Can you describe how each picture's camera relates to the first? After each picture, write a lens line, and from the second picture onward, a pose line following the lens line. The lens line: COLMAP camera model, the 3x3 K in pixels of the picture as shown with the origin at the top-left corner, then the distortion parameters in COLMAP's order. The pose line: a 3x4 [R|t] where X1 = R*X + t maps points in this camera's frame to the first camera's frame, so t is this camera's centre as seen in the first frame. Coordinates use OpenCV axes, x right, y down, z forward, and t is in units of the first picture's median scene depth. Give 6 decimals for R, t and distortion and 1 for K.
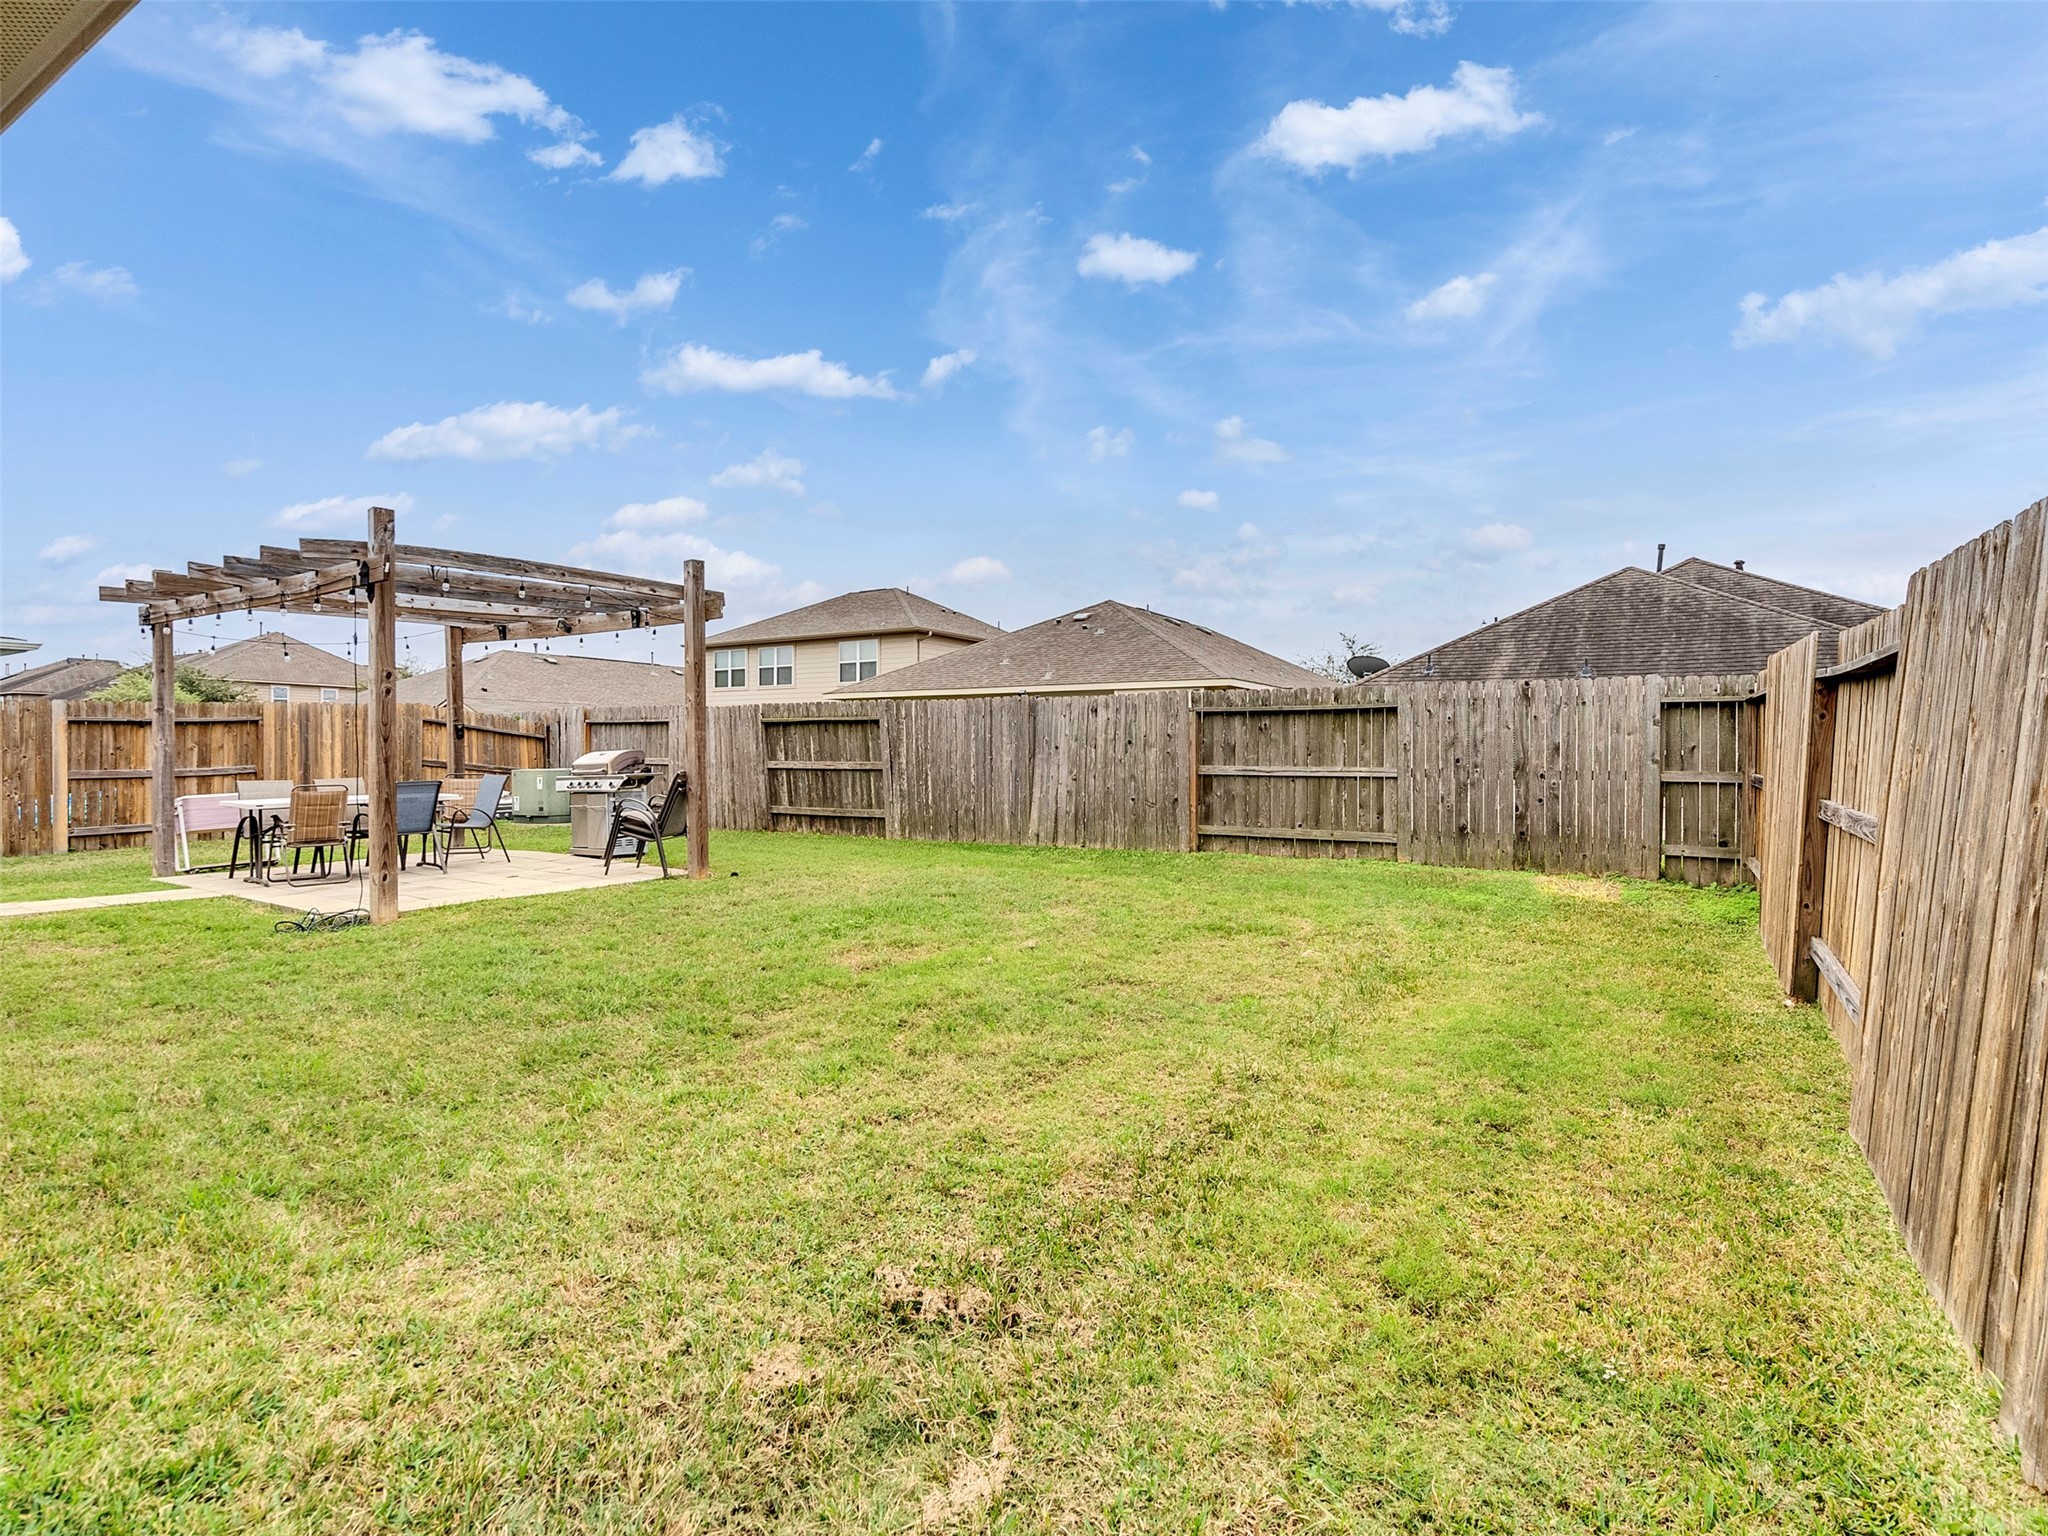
lens RADIAL K [[1040.6, 0, 1000.4], [0, 1040.6, 759.8], [0, 0, 1]] dist [-0.005770, 0.000124]
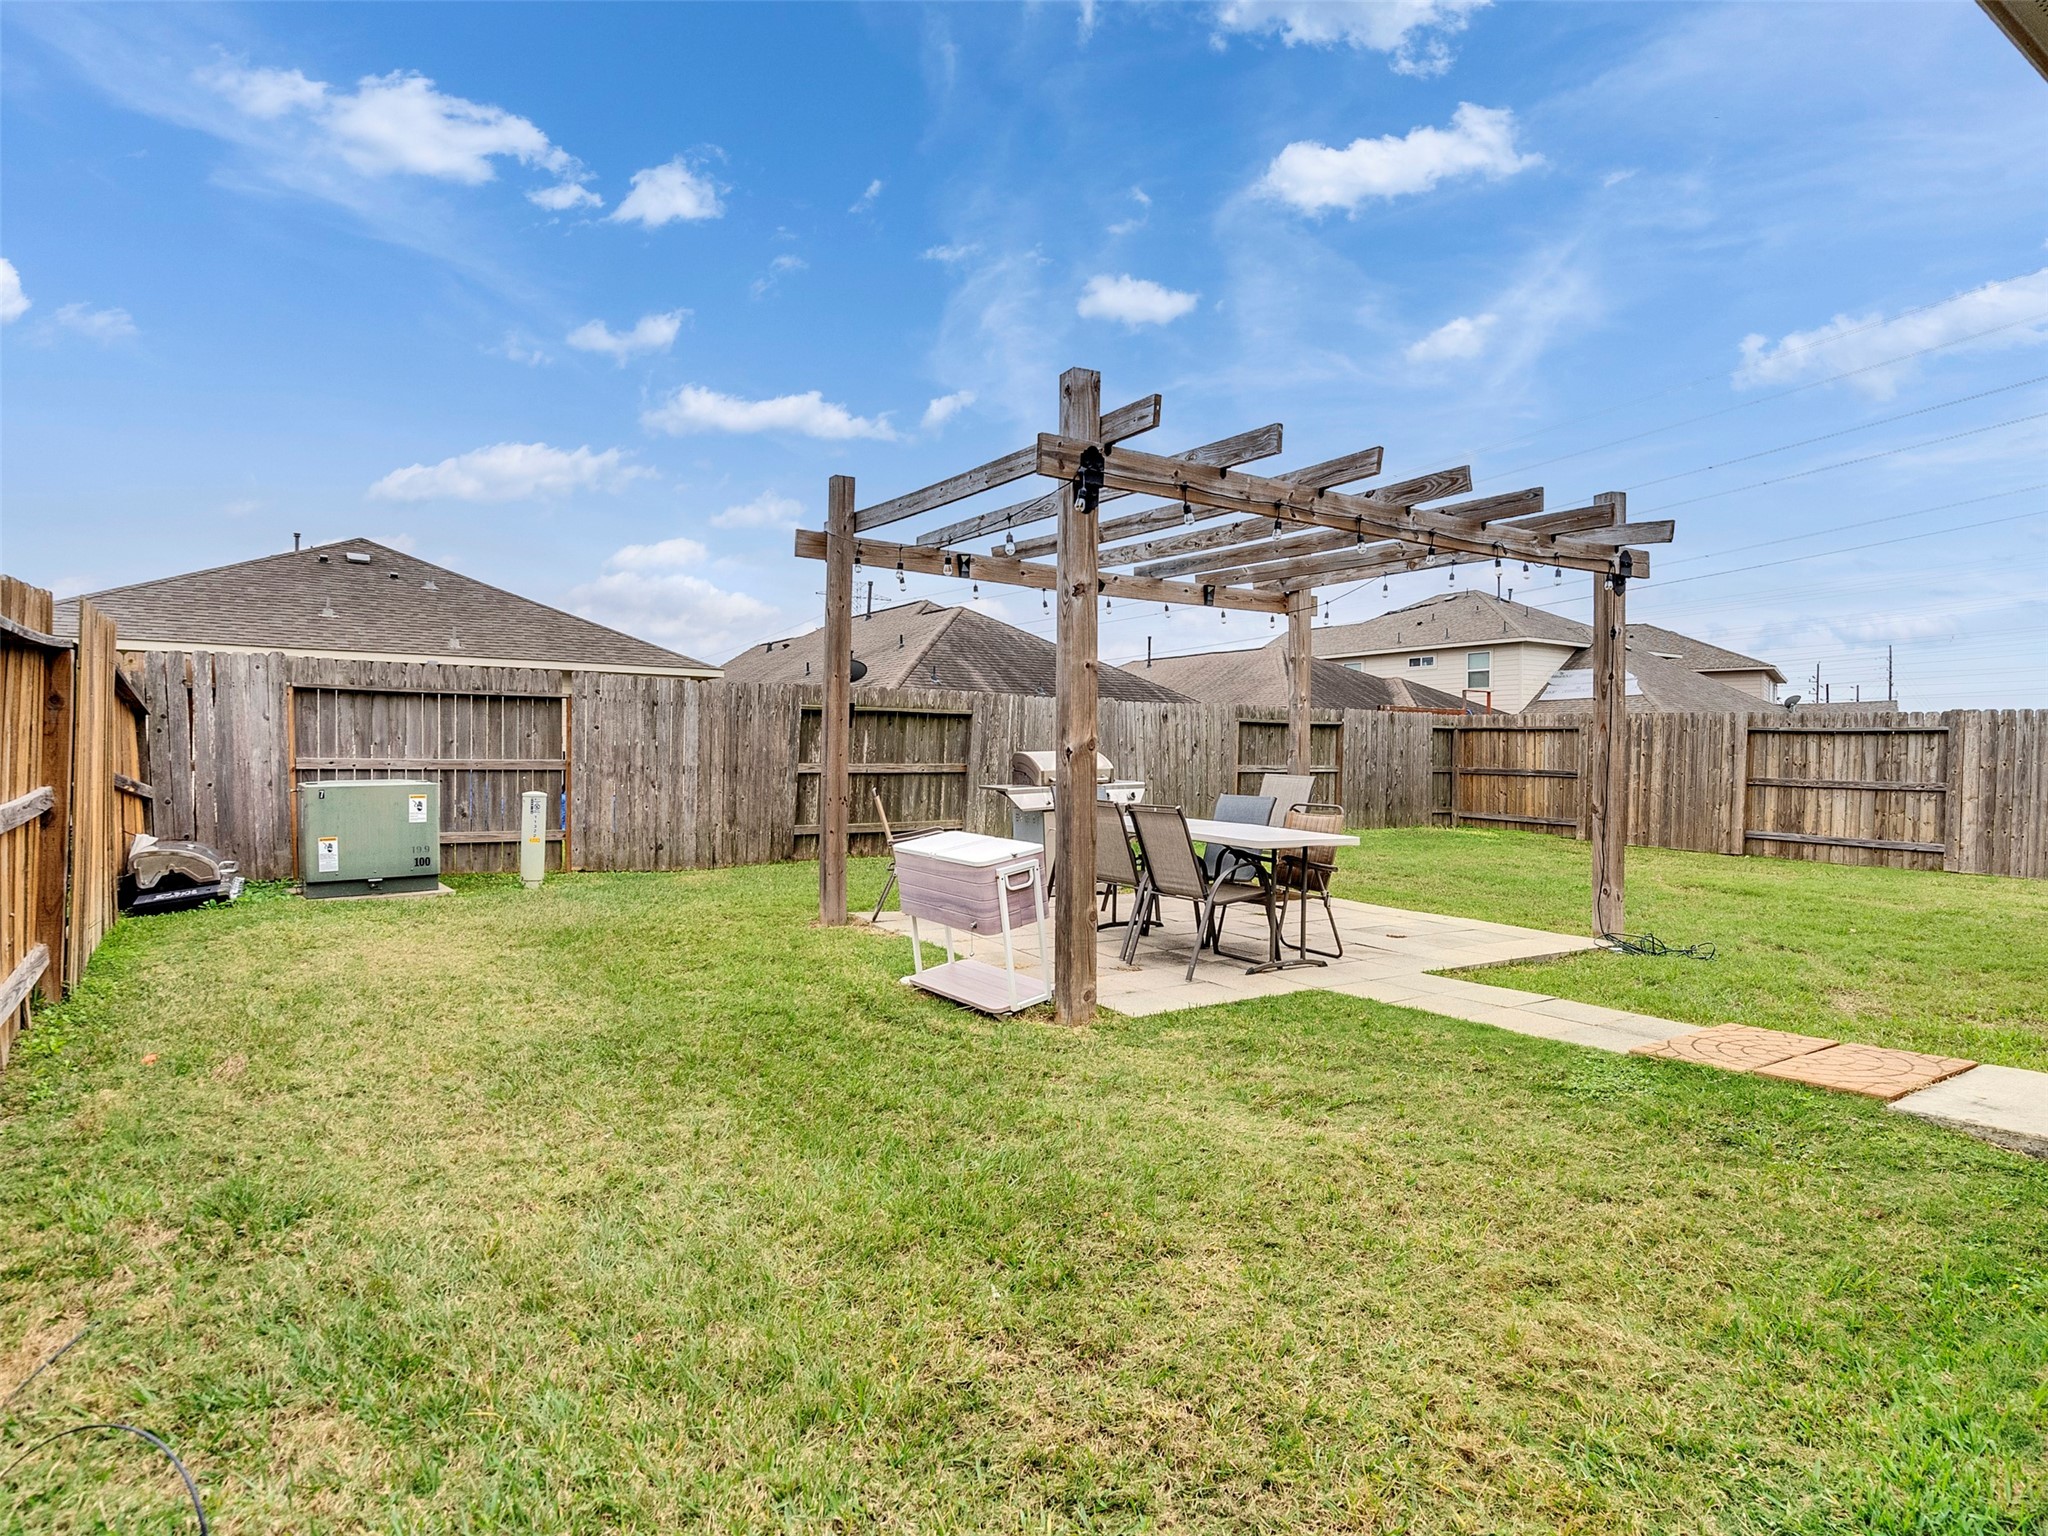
lens RADIAL K [[1040.6, 0, 1000.4], [0, 1040.6, 759.8], [0, 0, 1]] dist [-0.005770, 0.000124]
pose [[0.440482, -0.006773, 0.897736, -0.837961], [-0.006825, 0.999917, 0.010893, -0.010448], [-0.897736, -0.010925, 0.440399, 0.574510]]
